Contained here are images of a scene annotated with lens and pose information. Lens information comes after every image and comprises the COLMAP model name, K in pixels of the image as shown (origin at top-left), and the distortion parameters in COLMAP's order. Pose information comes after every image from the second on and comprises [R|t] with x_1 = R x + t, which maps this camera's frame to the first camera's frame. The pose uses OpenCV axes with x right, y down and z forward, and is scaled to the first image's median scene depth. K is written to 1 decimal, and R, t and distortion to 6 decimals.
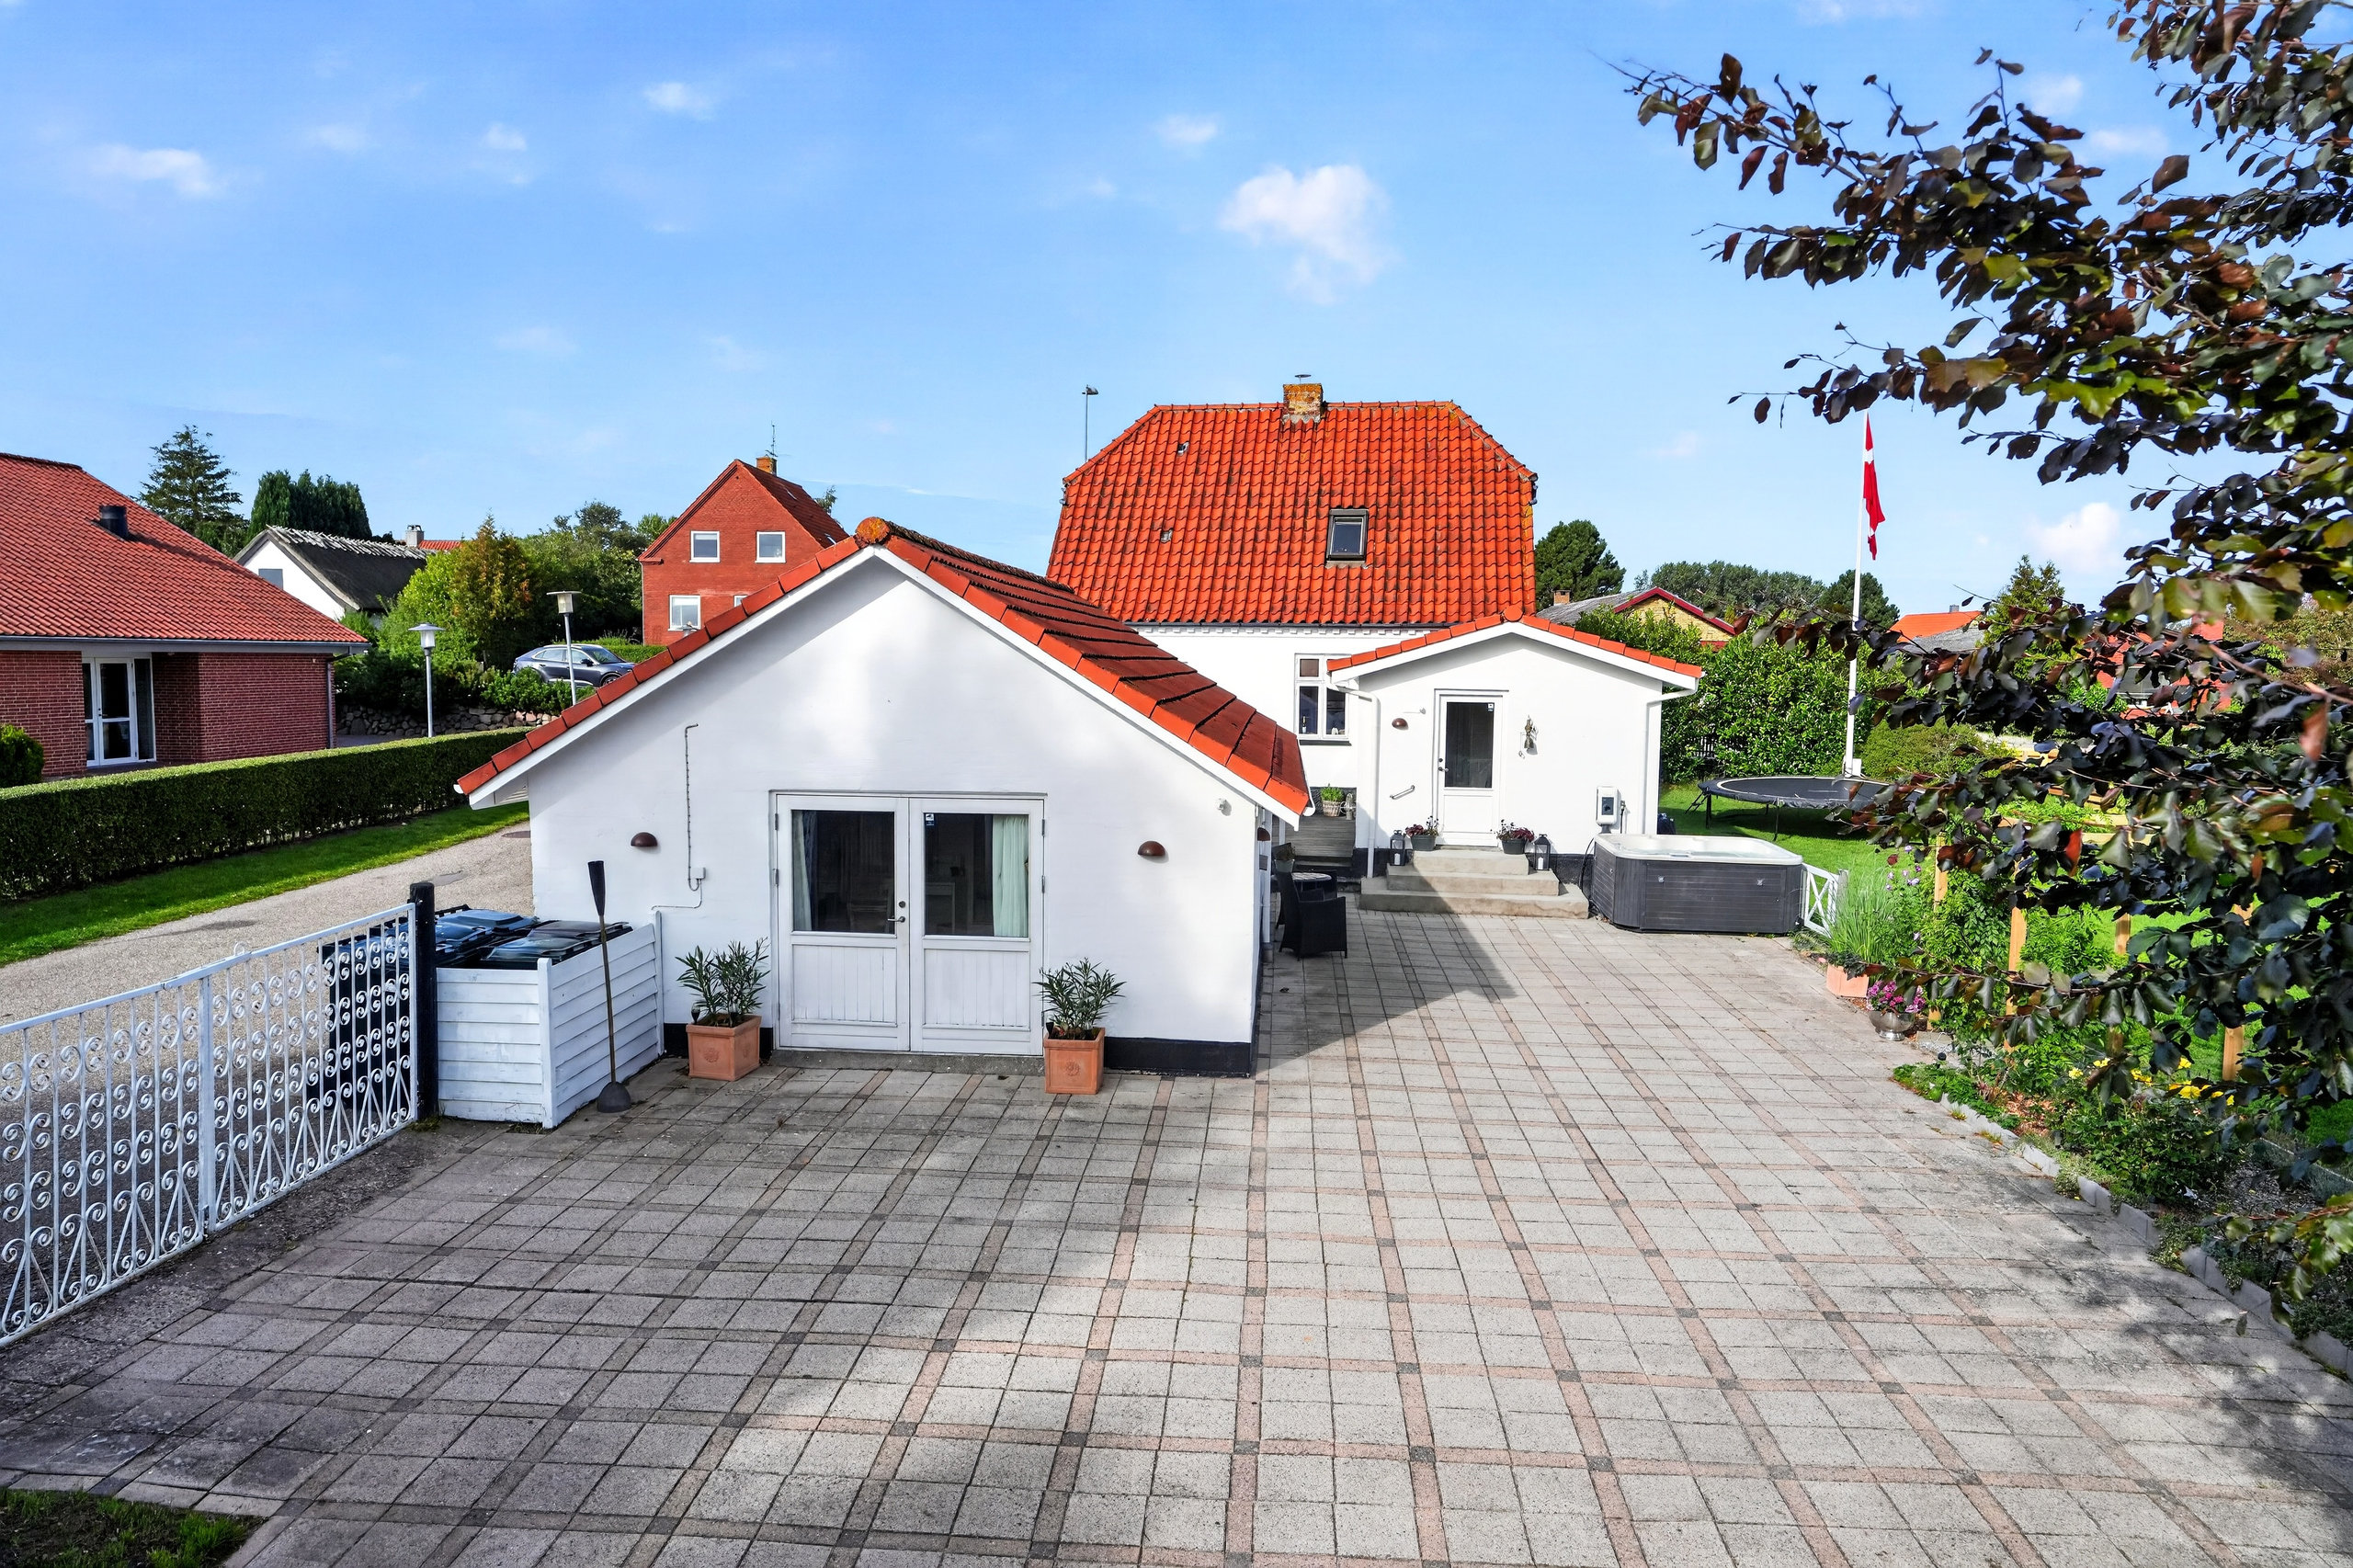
lens RADIAL K [[1400.7, 0, 1176.5], [0, 1400.7, 784.0], [0, 0, 1]] dist [0.004224, 0.000520]
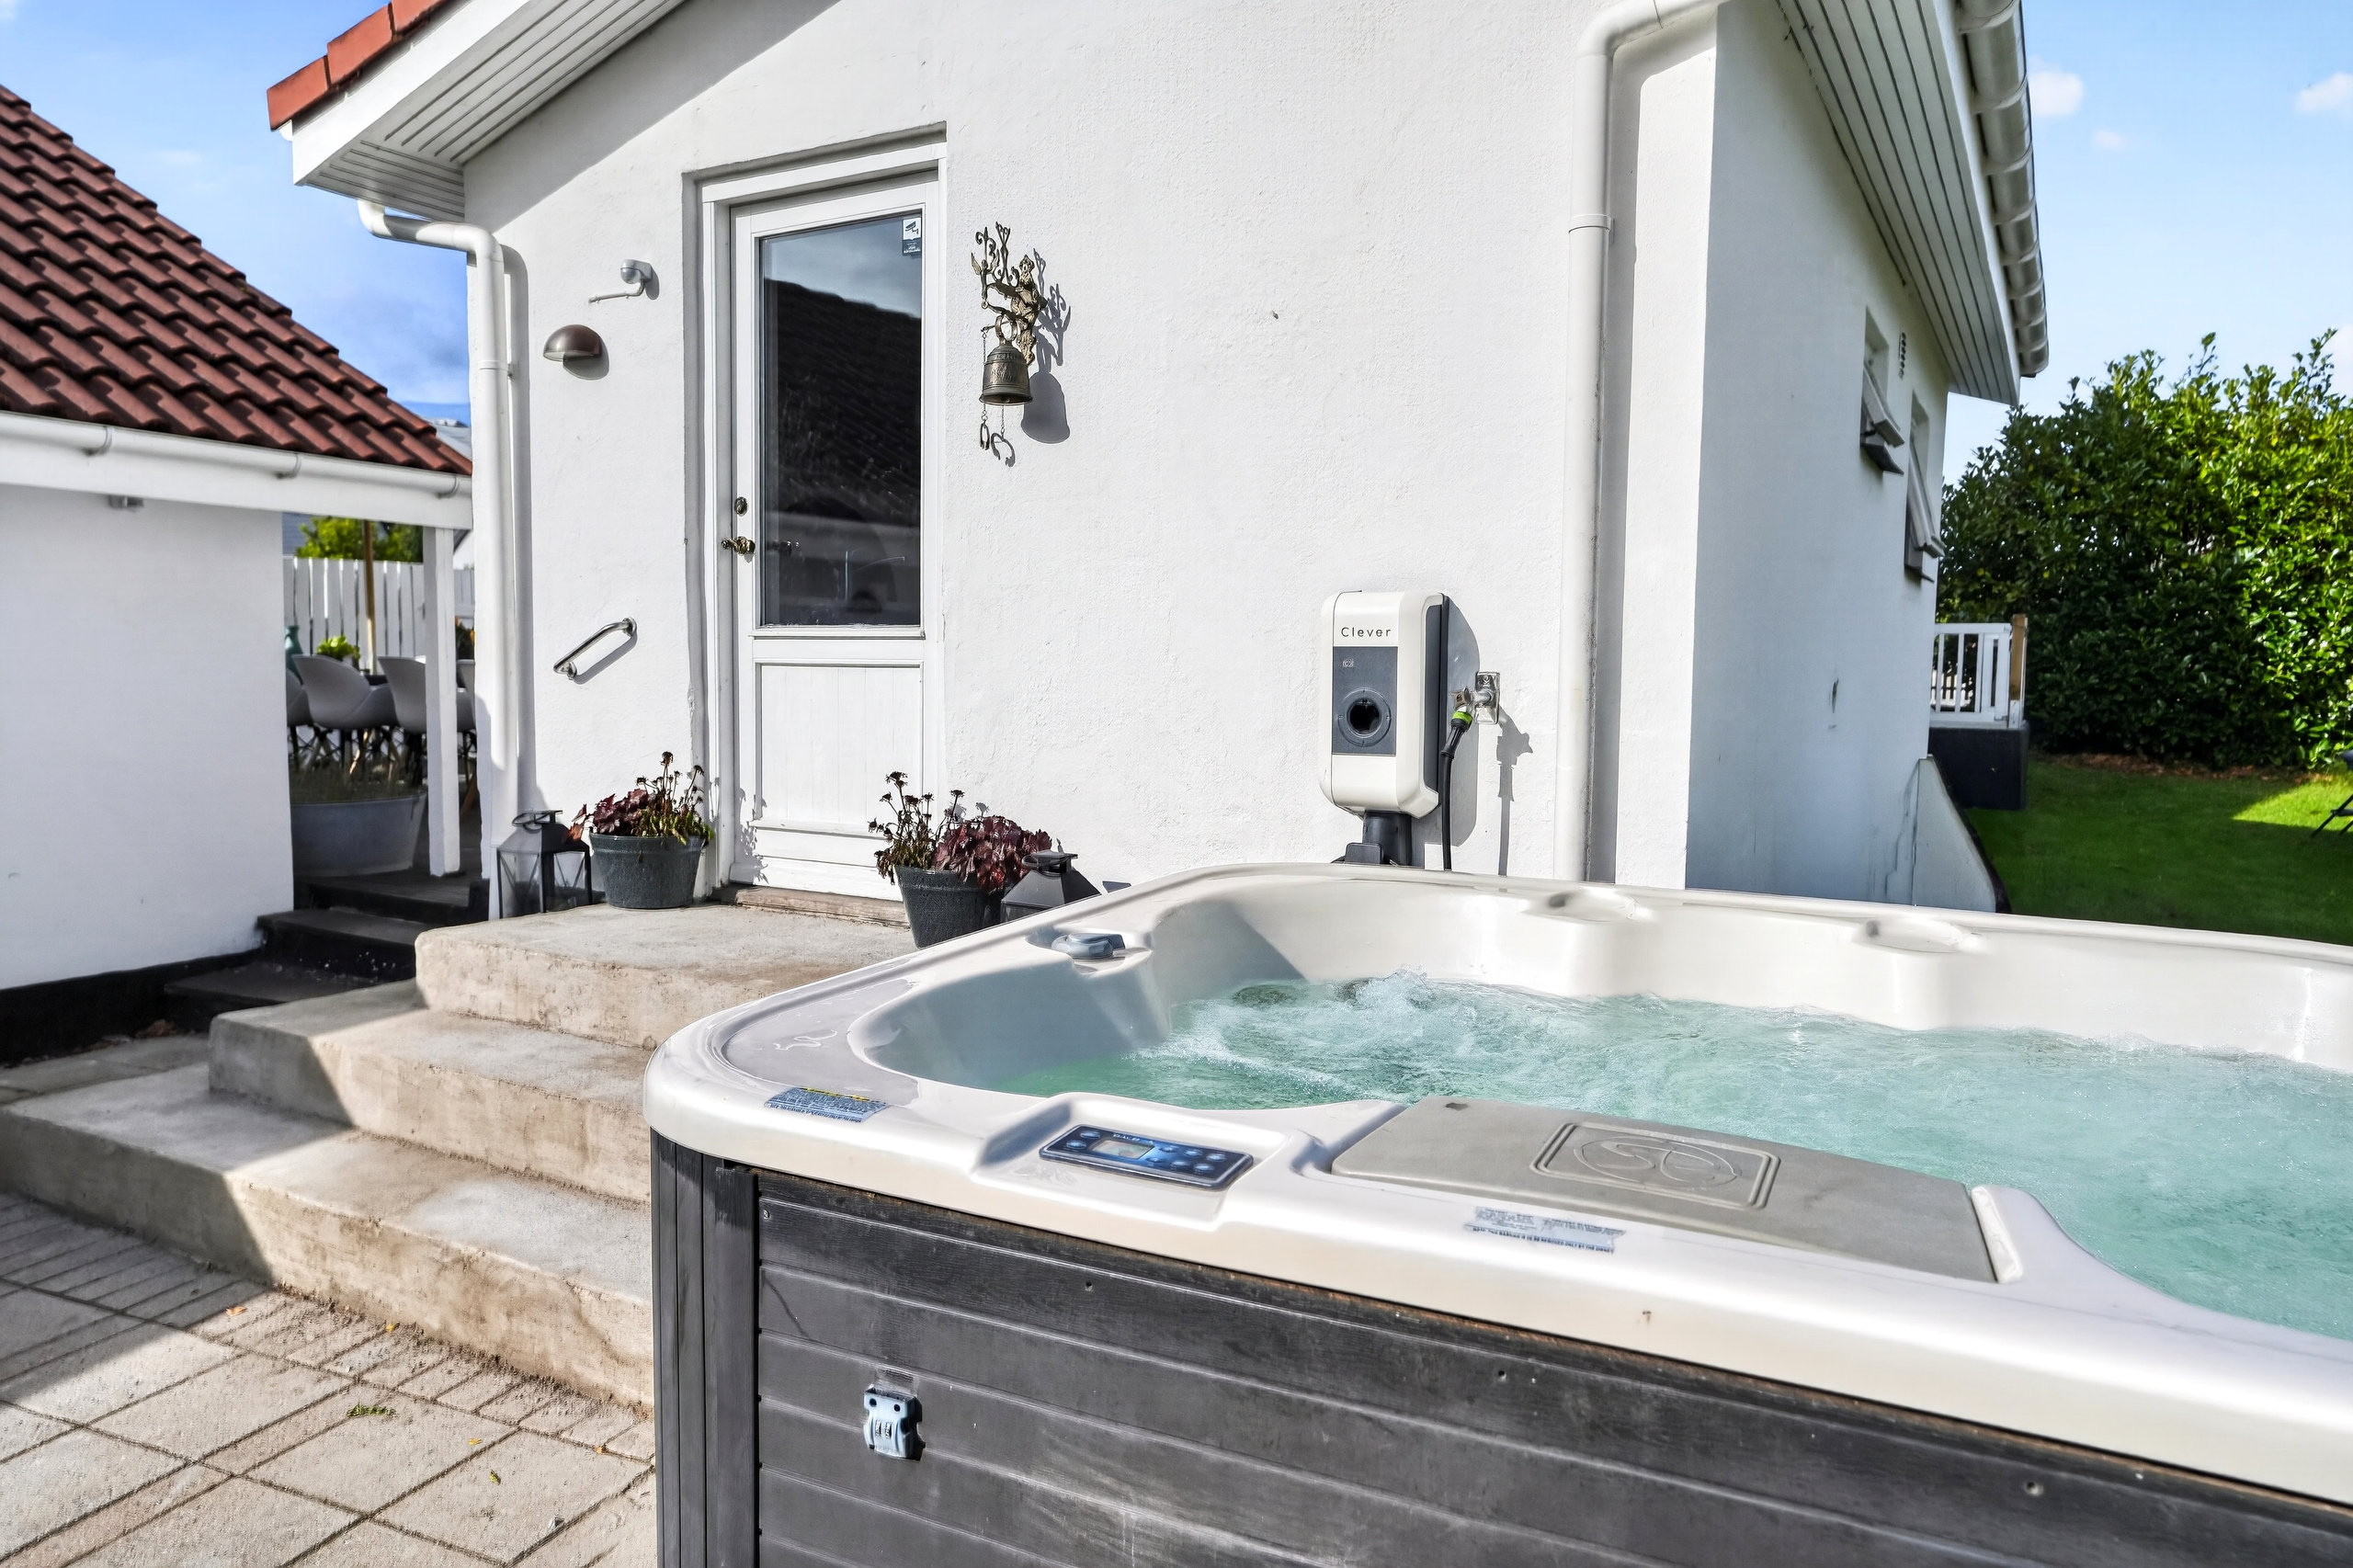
lens RADIAL K [[1495.4, 0, 1170.0], [0, 1495.4, 758.5], [0, 0, 1]] dist [0.004568, 0.003024]
pose [[0.935536, 0.021899, -0.352552, 0.349959], [-0.028393, 0.999509, -0.013258, 0.025612], [0.352089, 0.022414, 0.935698, 0.825903]]
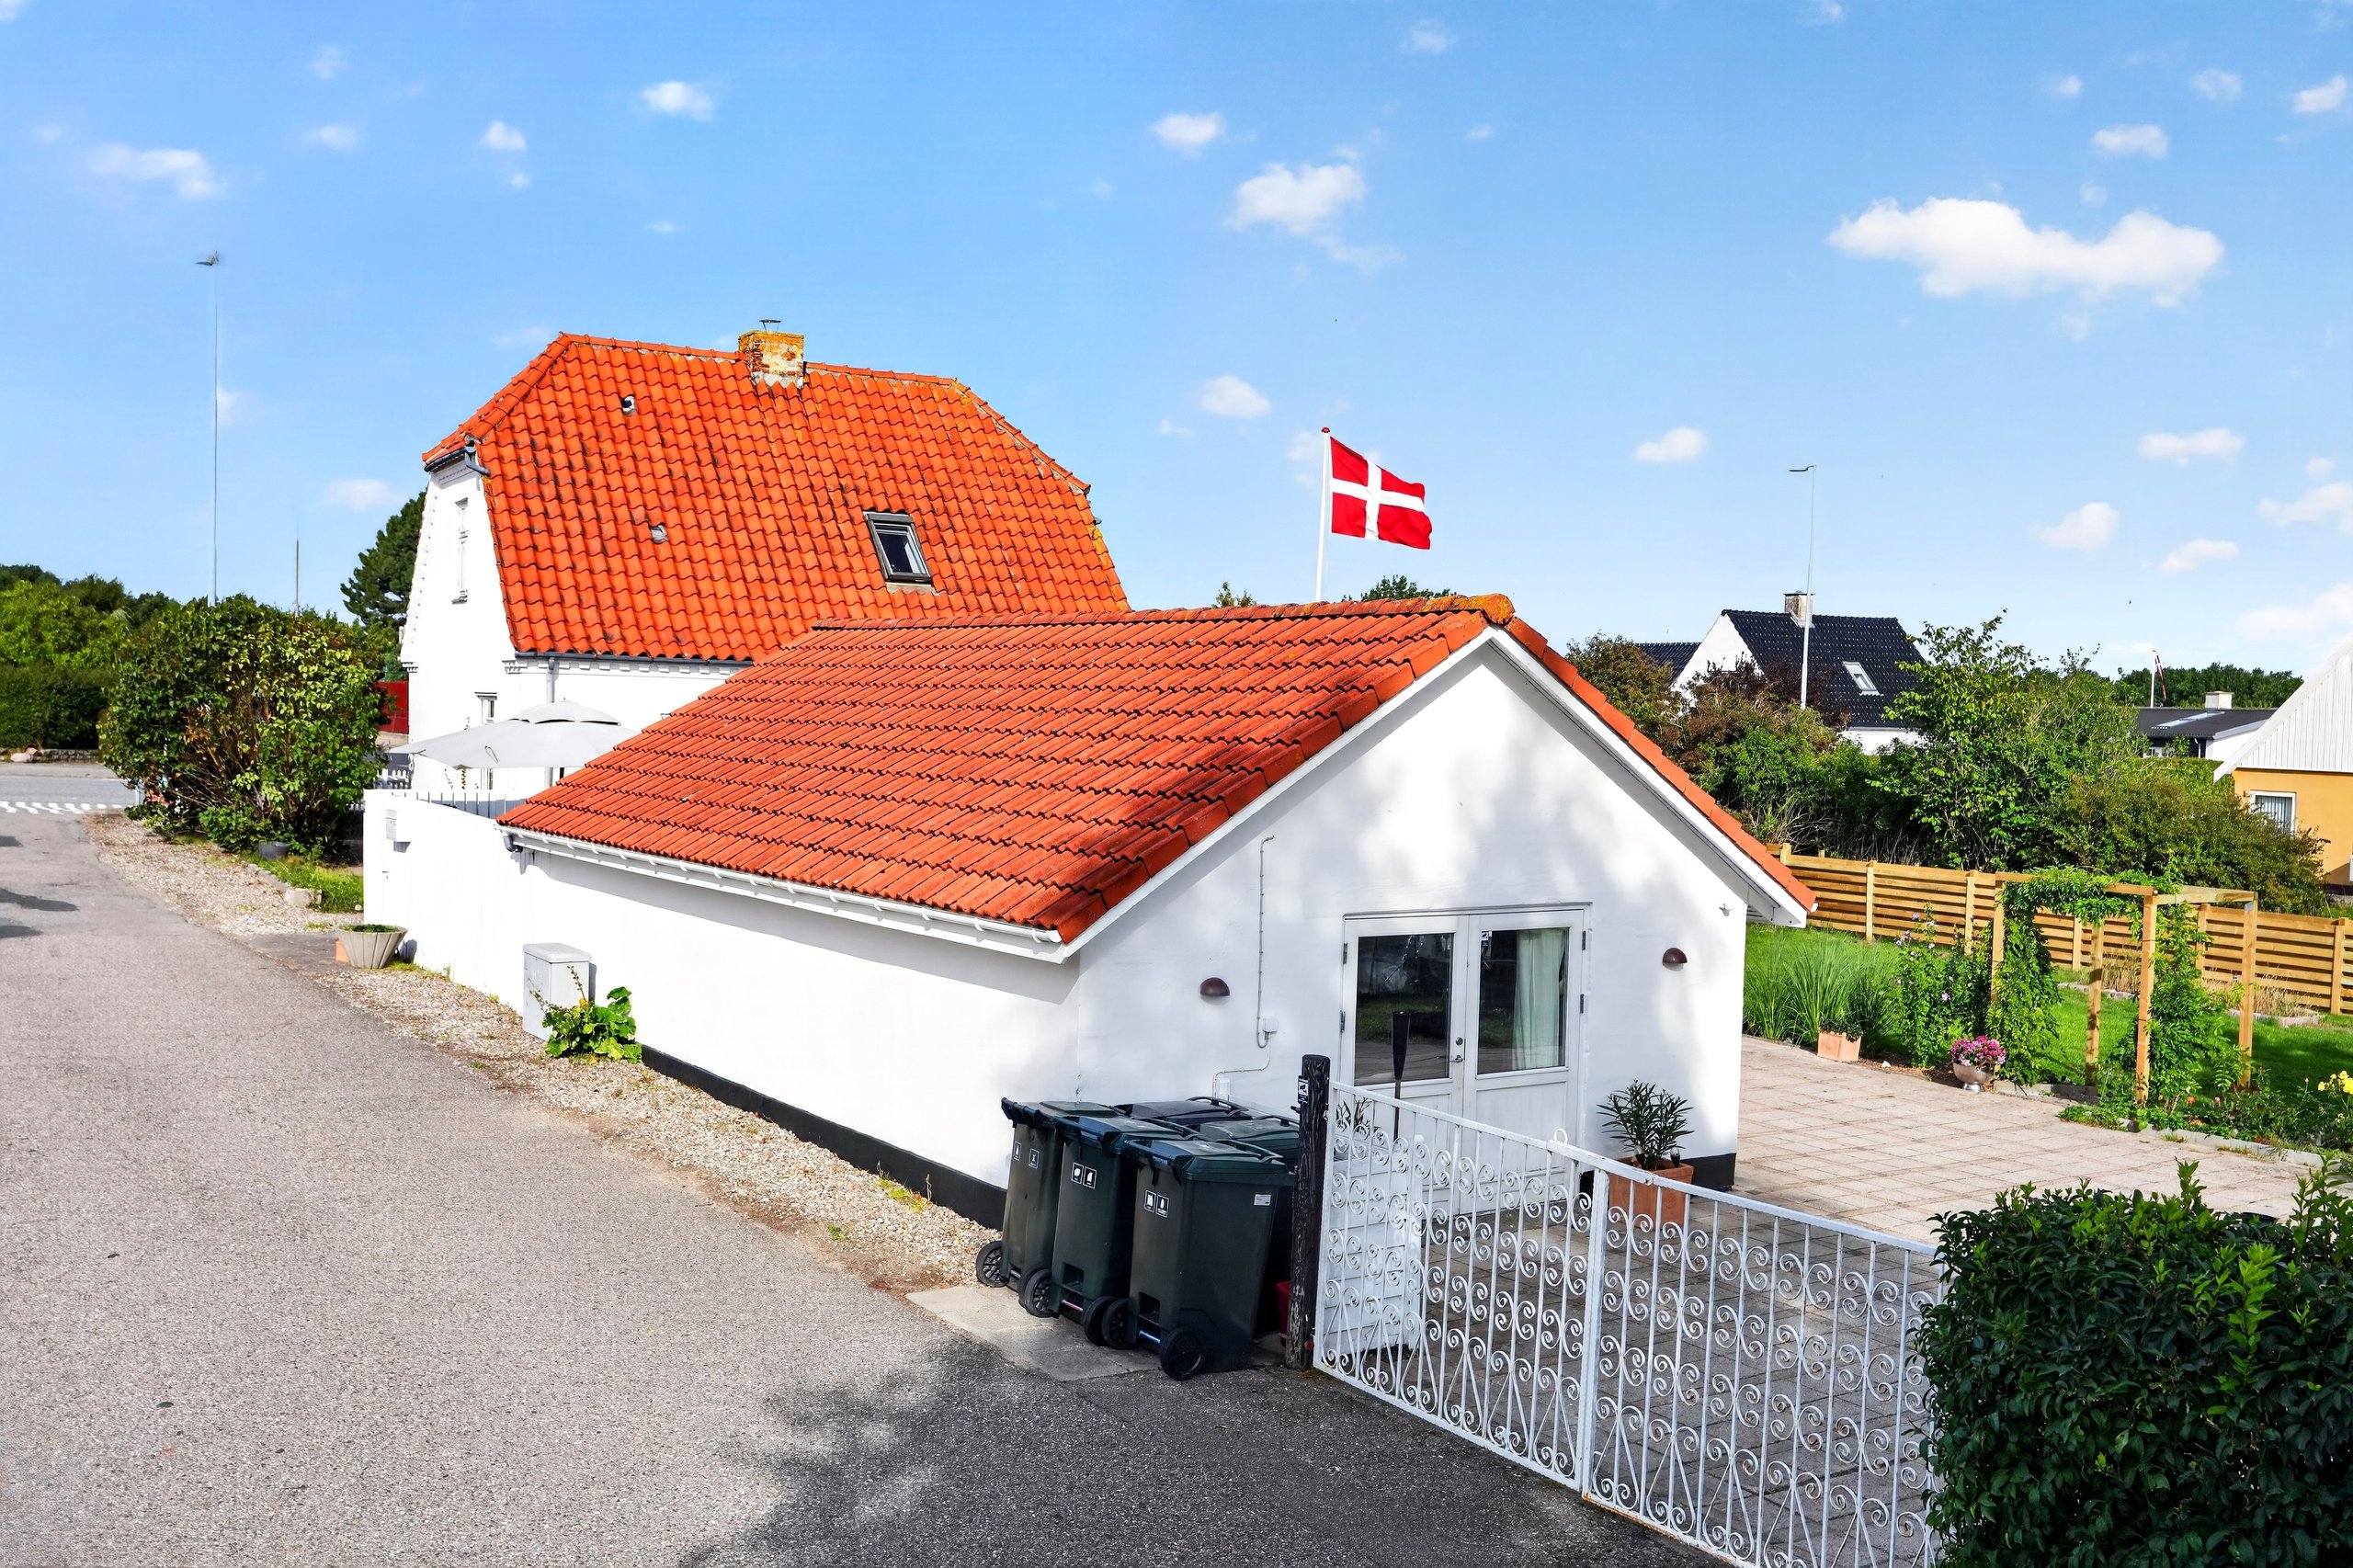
lens RADIAL K [[2154.9, 0, 1176.5], [0, 2154.9, 784.0], [0, 0, 1]] dist [-0.007880, -0.001248]
pose [[0.766875, -0.011788, 0.641688, -0.715795], [0.039299, 0.998818, -0.028618, -0.024388], [-0.640592, 0.047164, 0.766432, 0.058343]]
